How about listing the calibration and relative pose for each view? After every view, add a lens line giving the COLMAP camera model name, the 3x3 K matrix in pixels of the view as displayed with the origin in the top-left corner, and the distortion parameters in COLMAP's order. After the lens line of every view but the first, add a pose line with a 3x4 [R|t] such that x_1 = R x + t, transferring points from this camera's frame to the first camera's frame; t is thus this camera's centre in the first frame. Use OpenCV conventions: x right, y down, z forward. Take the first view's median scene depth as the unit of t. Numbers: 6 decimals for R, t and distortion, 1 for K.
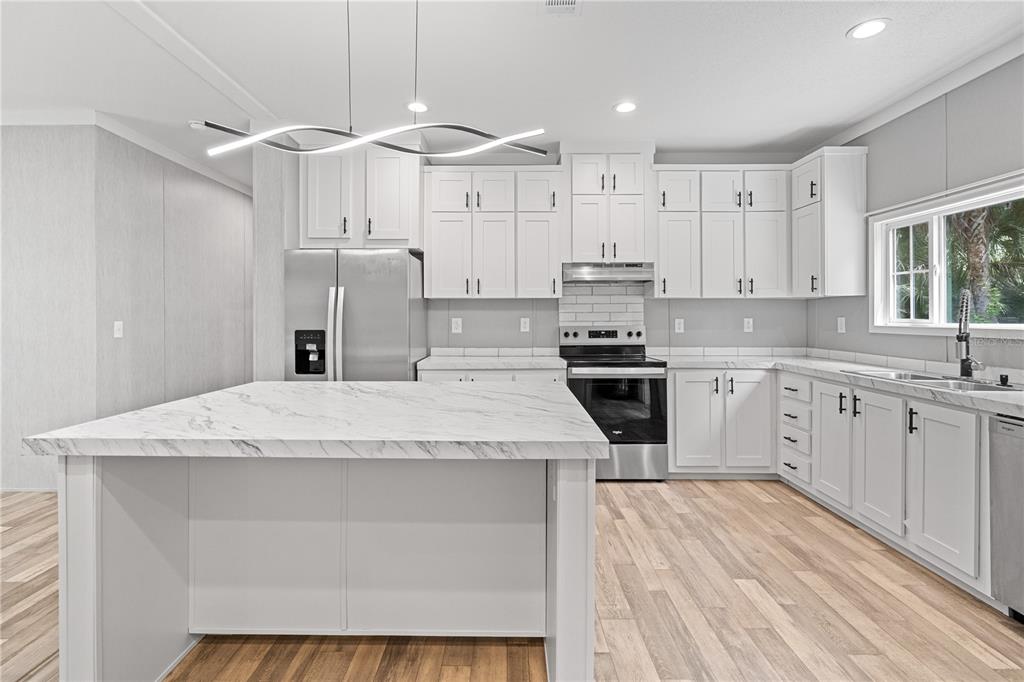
lens RADIAL K [[479.0, 0, 500.2], [0, 479.0, 303.4], [0, 0, 1]] dist [0.000520, 0.000189]
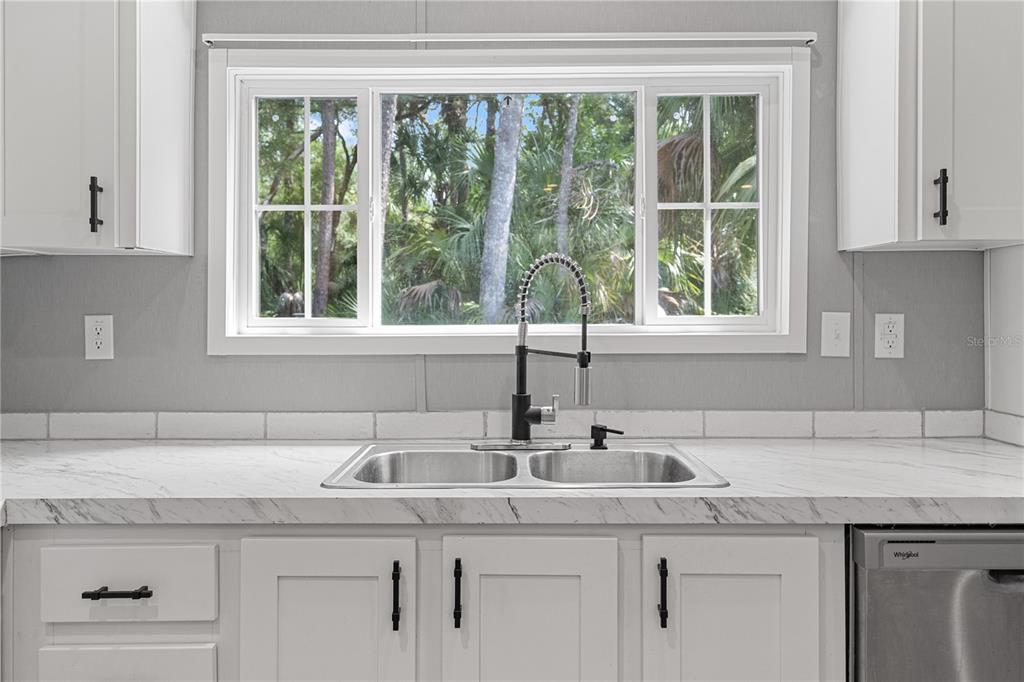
lens RADIAL K [[705.0, 0, 506.1], [0, 705.0, 318.3], [0, 0, 1]] dist [-0.002735, 0.000161]
pose [[-0.004297, -0.013767, 0.999896, 0.229867], [-0.021373, 0.999678, 0.013672, 0.020409], [-0.999762, -0.021312, -0.004590, 0.819363]]
